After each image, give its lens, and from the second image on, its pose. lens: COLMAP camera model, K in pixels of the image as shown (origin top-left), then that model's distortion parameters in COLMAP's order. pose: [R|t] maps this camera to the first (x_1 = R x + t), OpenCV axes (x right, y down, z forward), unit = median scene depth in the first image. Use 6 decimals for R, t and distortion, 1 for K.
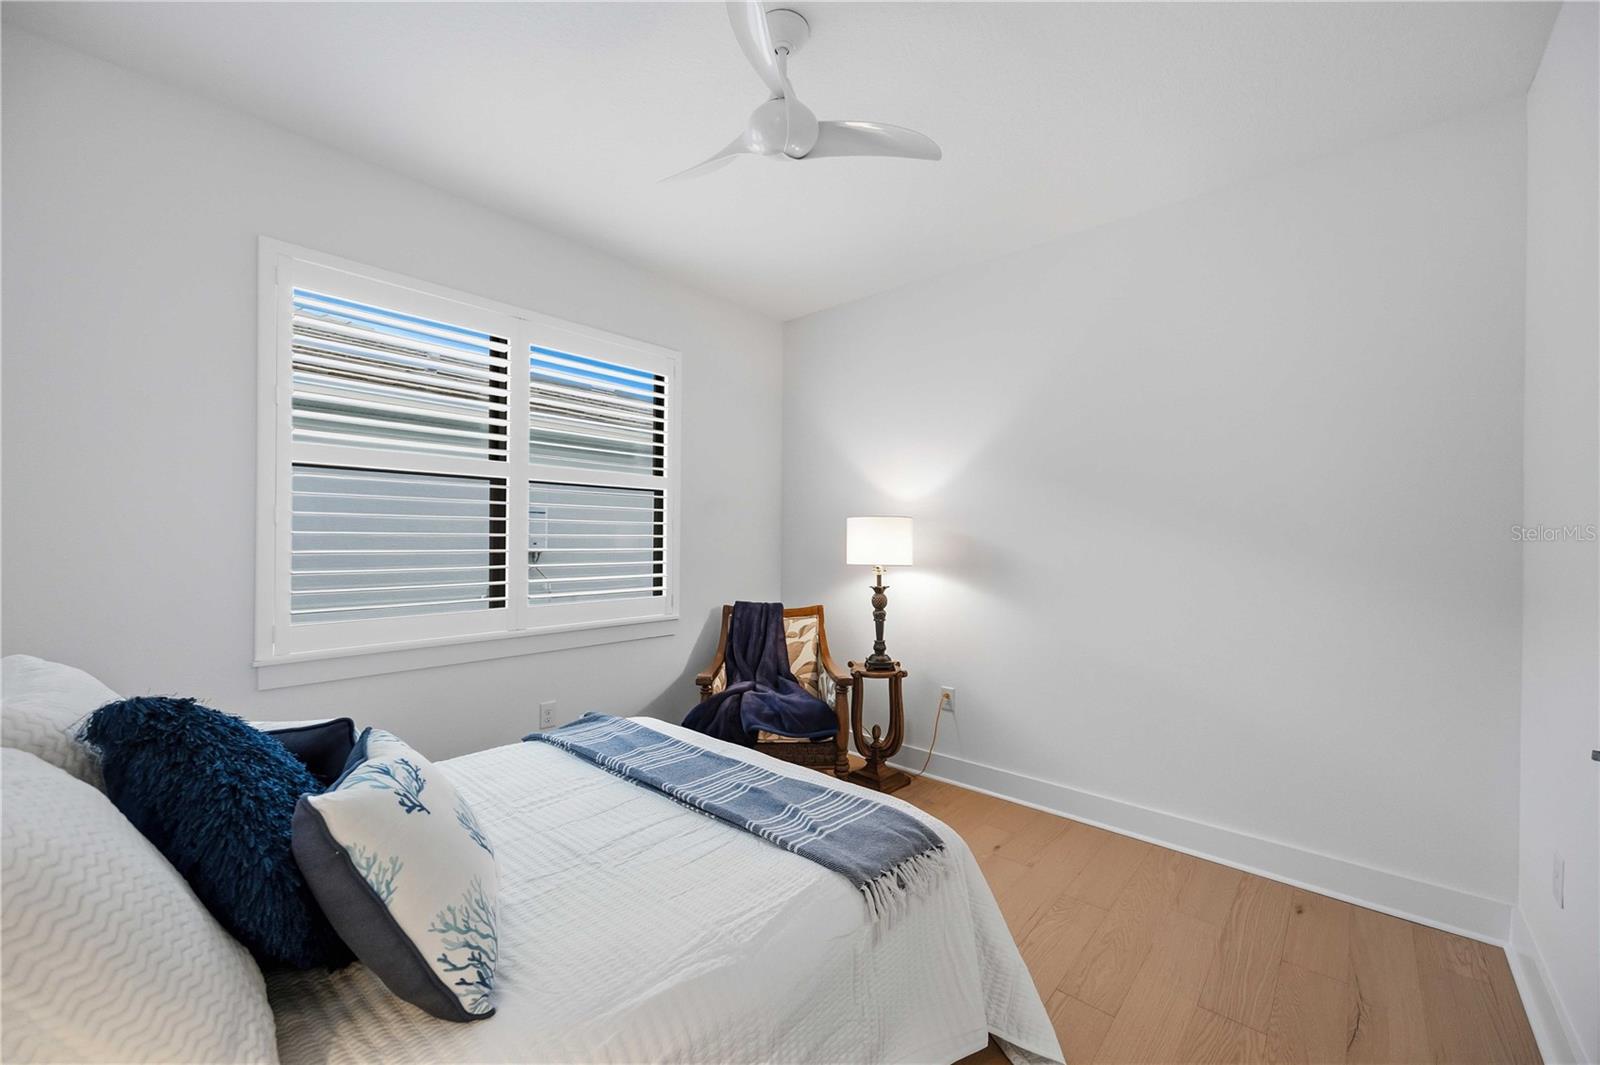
lens RADIAL K [[621.4, 0, 798.2], [0, 621.4, 532.1], [0, 0, 1]] dist [-0.000560, 0.000013]
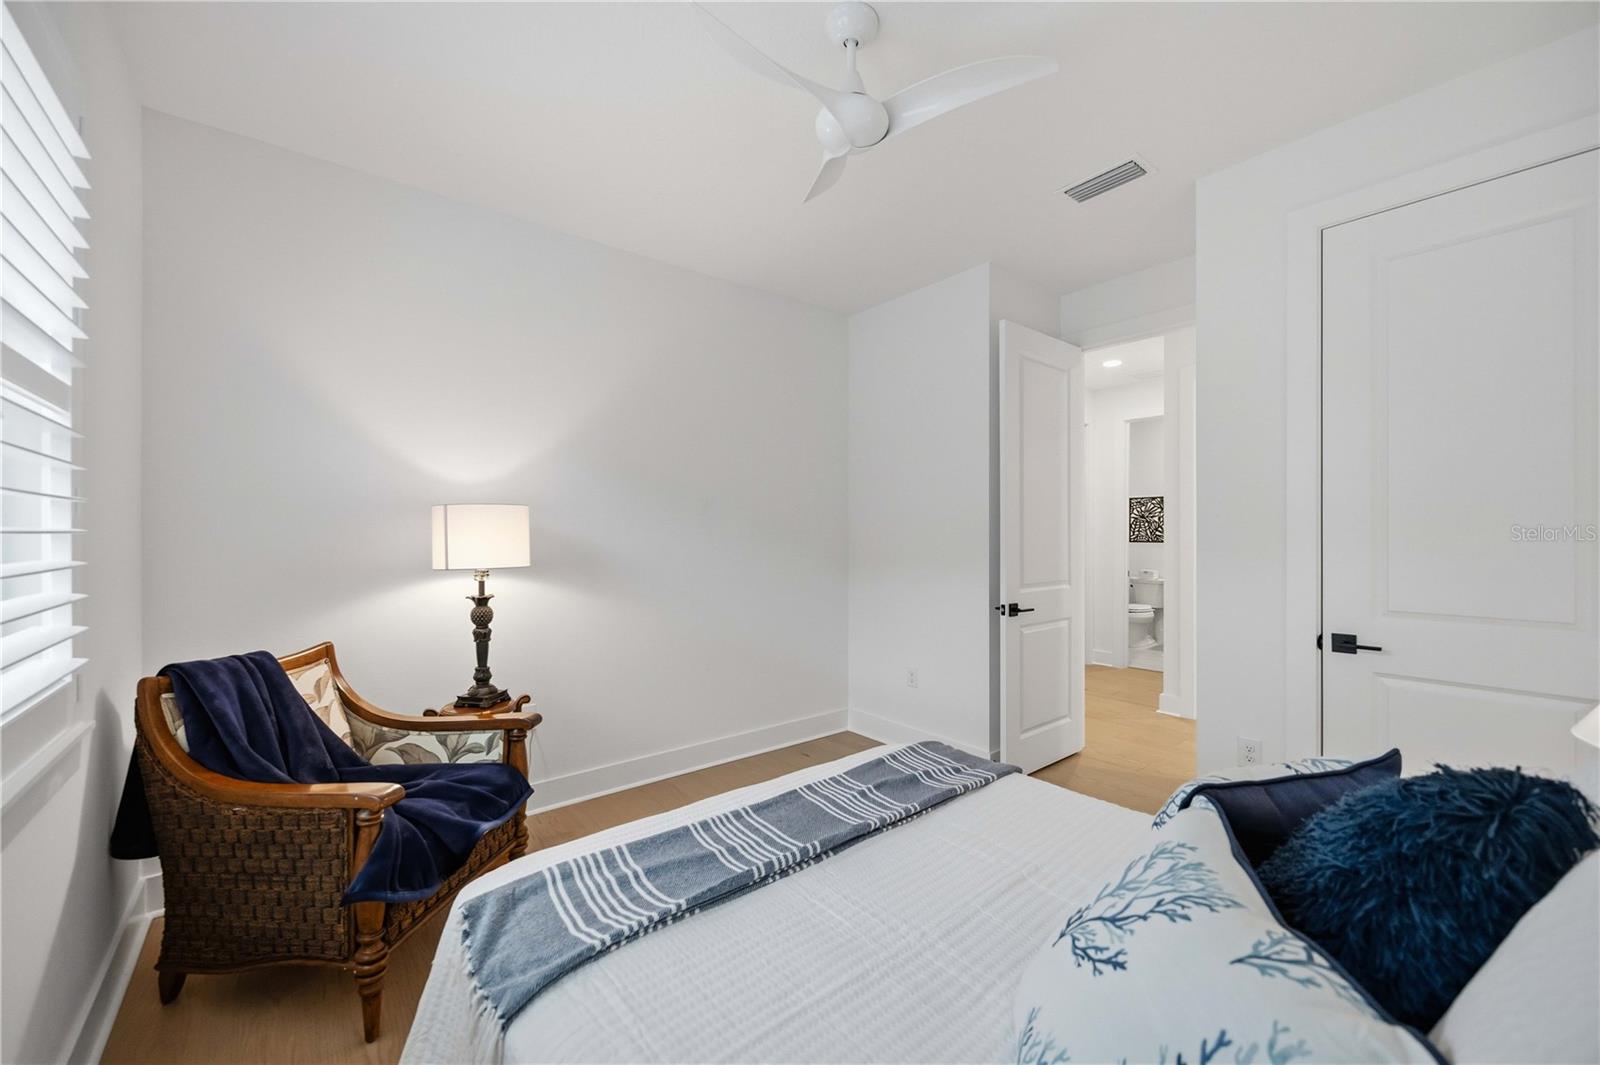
lens RADIAL K [[621.4, 0, 798.2], [0, 621.4, 532.1], [0, 0, 1]] dist [-0.000560, 0.000013]
pose [[0.163221, -0.002537, 0.986586, -0.613062], [-0.011052, 0.999929, 0.004400, 0.001496], [-0.986528, -0.011622, 0.163181, 0.550086]]
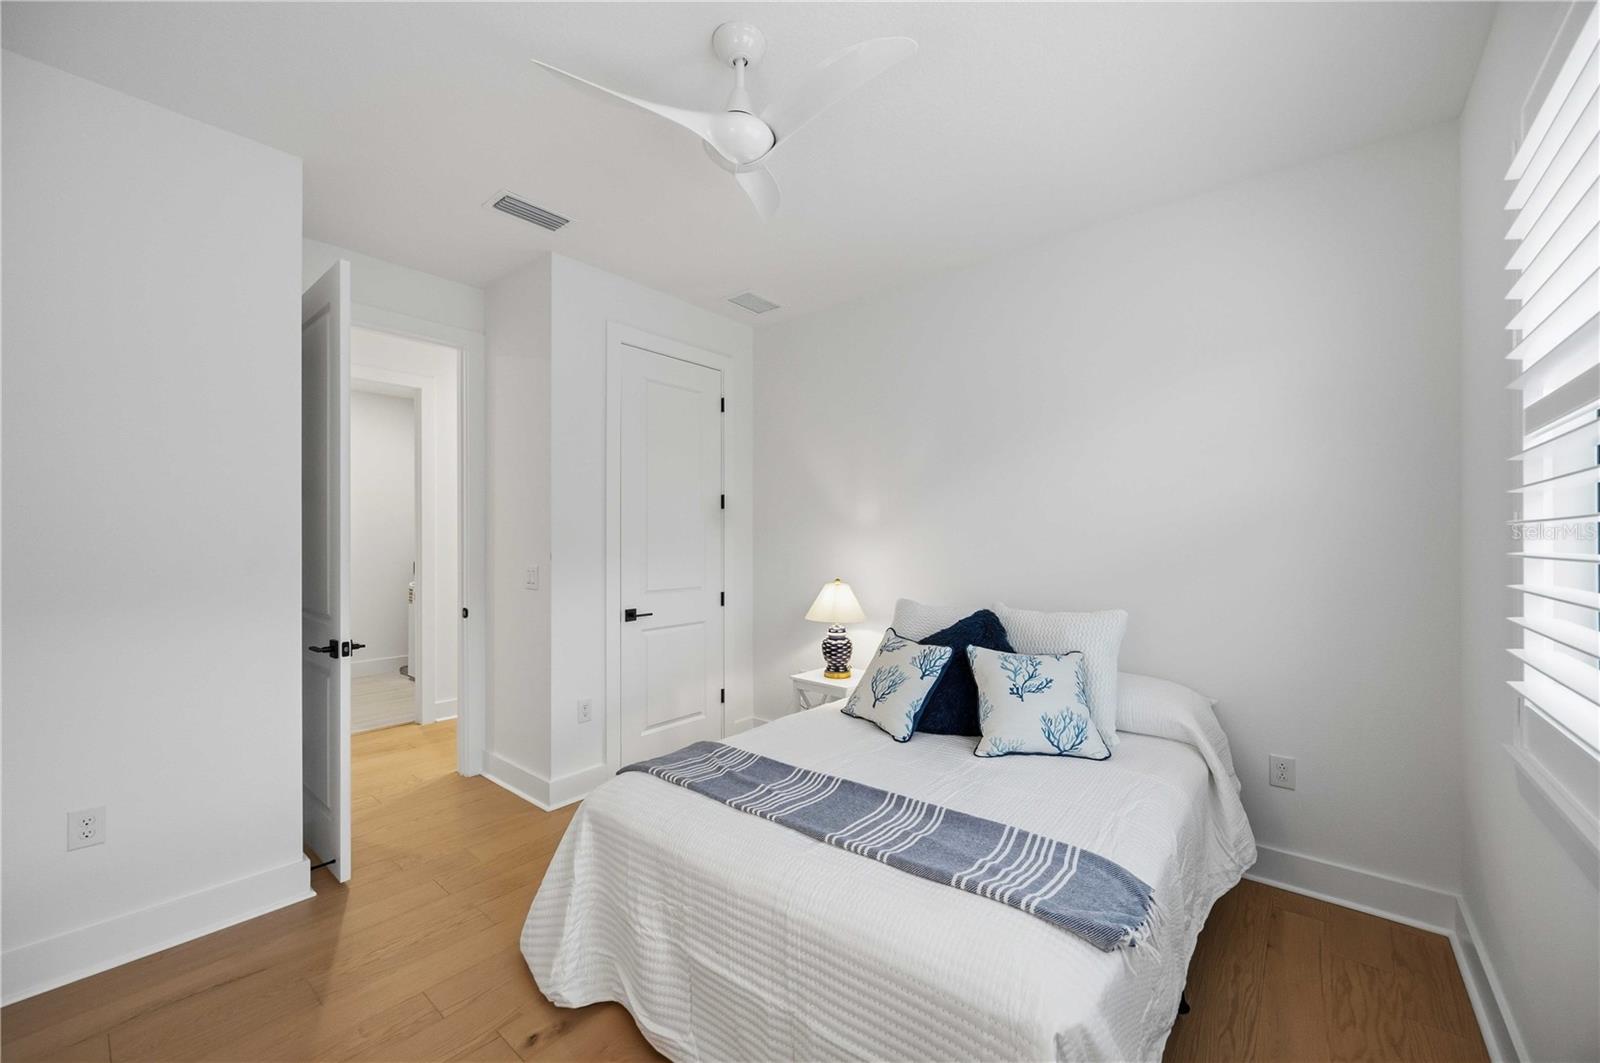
lens RADIAL K [[641.4, 0, 788.1], [0, 641.4, 546.5], [0, 0, 1]] dist [-0.000126, 0.000028]
pose [[-0.999542, -0.004414, -0.029947, -0.052624], [-0.004311, 0.999985, -0.003523, 0.005065], [0.029962, -0.003392, -0.999545, 1.198374]]
